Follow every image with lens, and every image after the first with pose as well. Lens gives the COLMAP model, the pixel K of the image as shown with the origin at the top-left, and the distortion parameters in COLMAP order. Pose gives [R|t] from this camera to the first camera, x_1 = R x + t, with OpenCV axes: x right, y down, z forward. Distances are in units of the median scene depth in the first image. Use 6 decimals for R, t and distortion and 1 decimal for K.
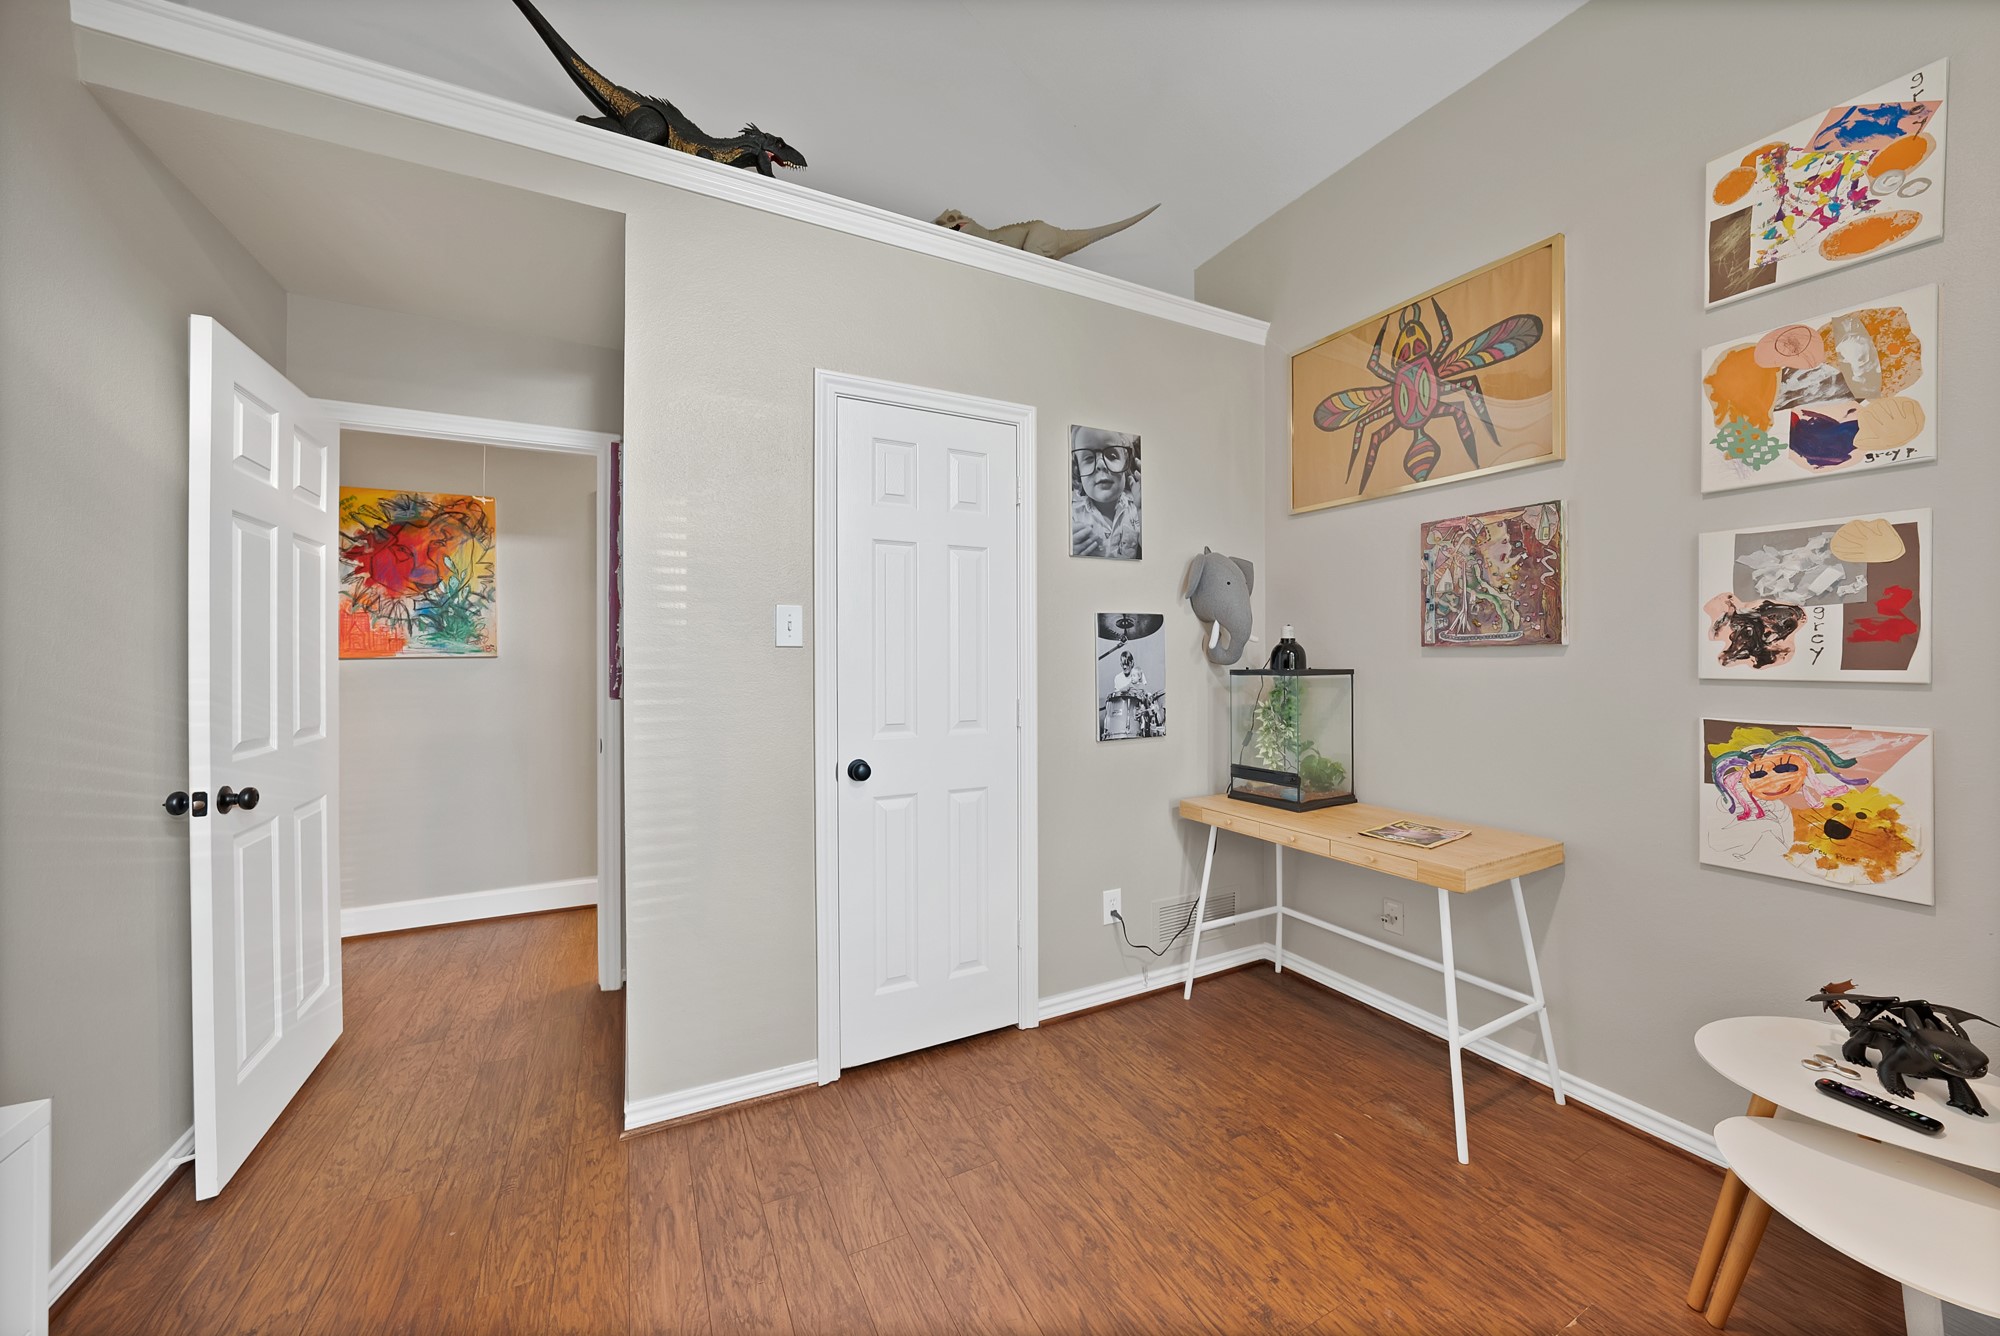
lens RADIAL K [[721.5, 0, 1007.4], [0, 721.5, 660.3], [0, 0, 1]] dist [-0.029403, 0.006713]
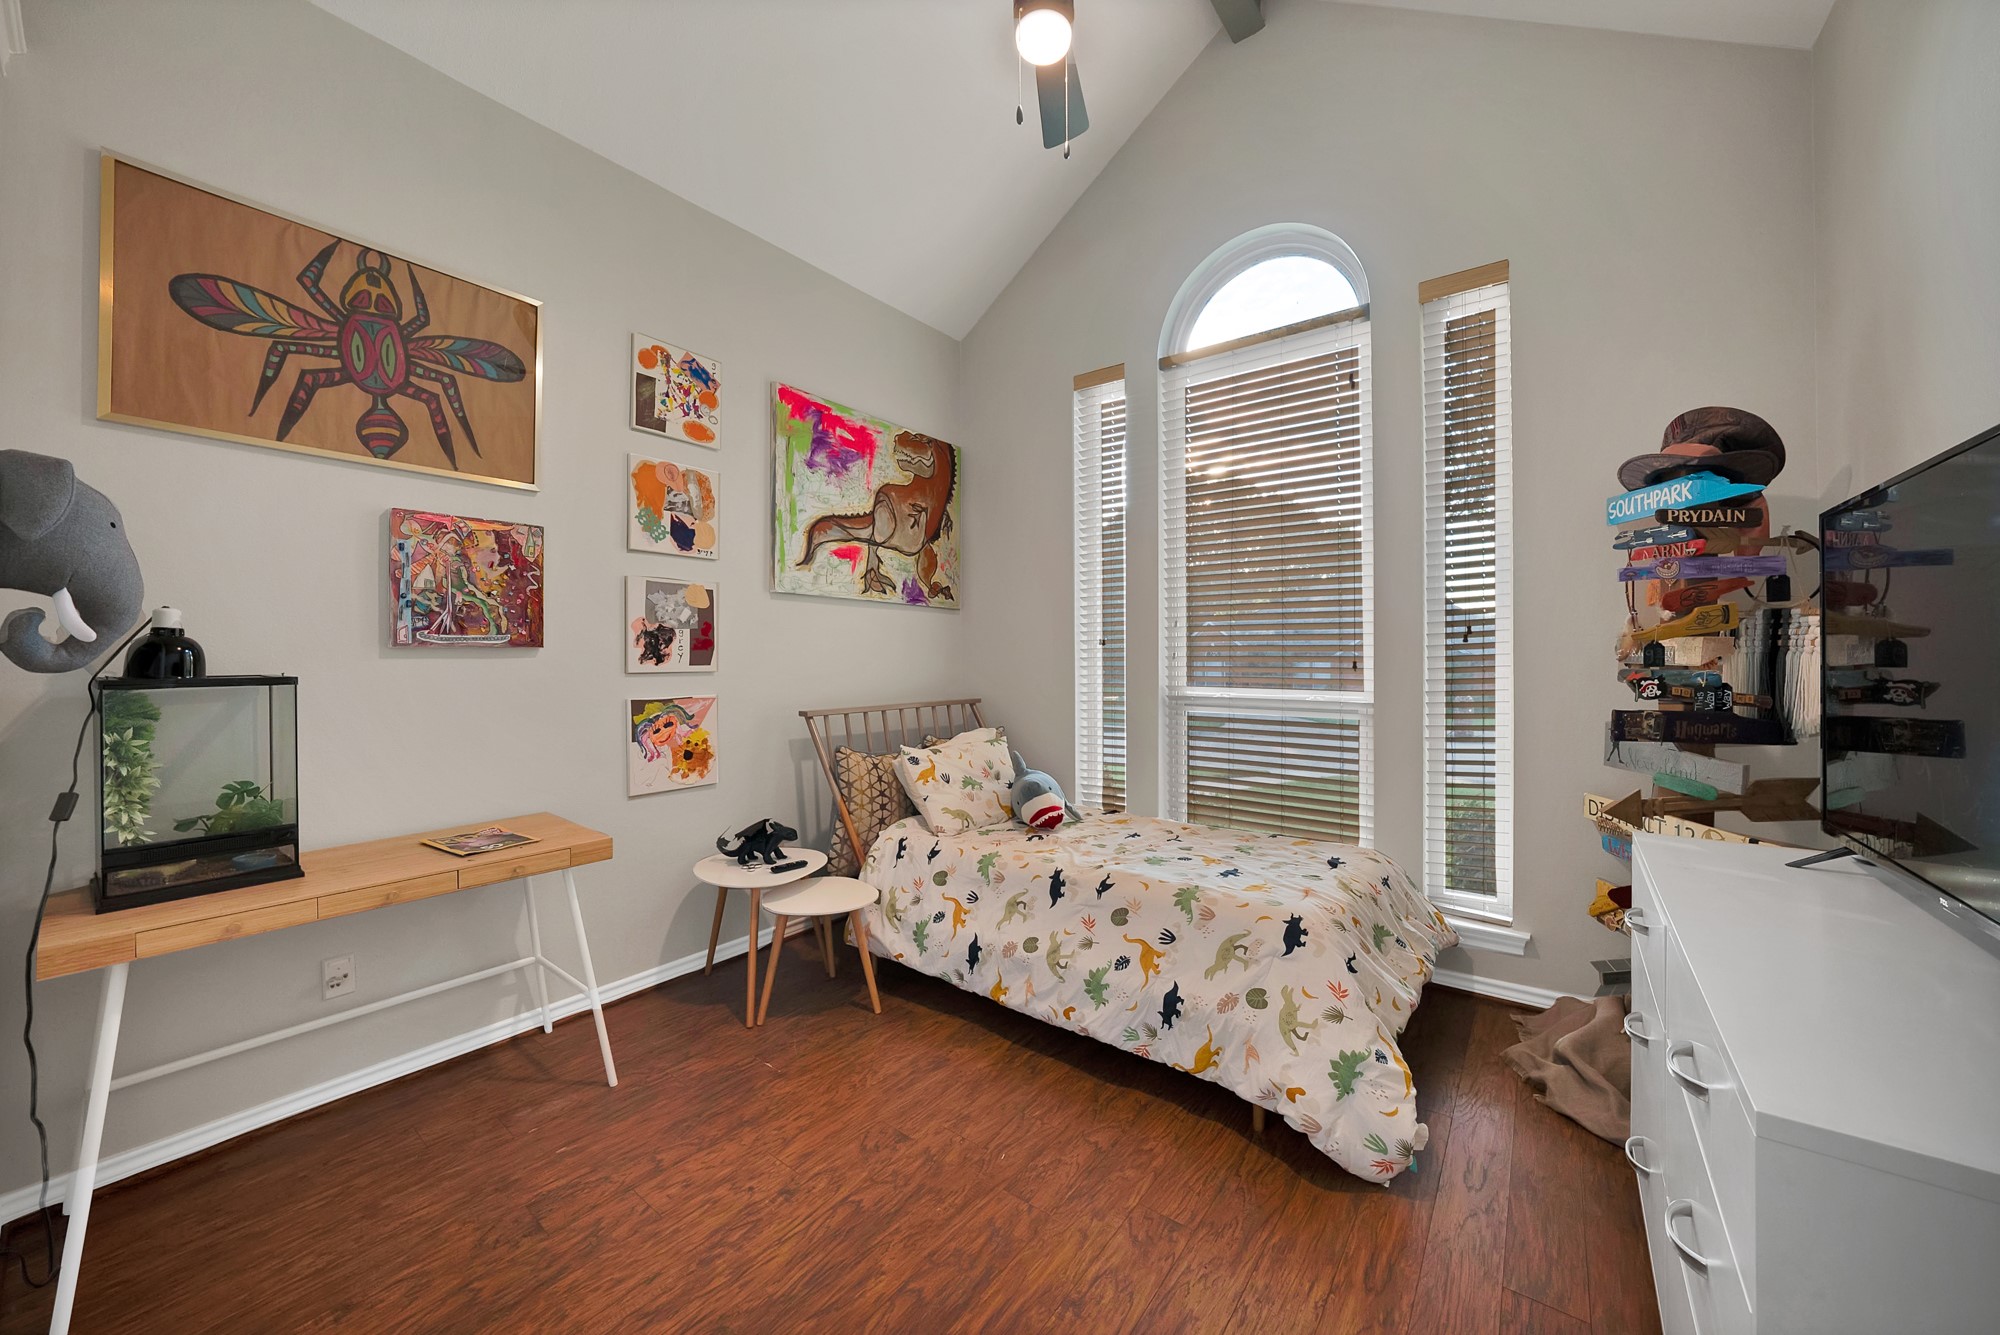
lens RADIAL K [[714.6, 0, 990.8], [0, 714.6, 661.9], [0, 0, 1]] dist [-0.015923, 0.000437]
pose [[-0.403477, 0.000274, 0.914990, -0.707622], [0.007773, 0.999965, 0.003128, 0.003973], [-0.914957, 0.008374, -0.403465, 0.914187]]
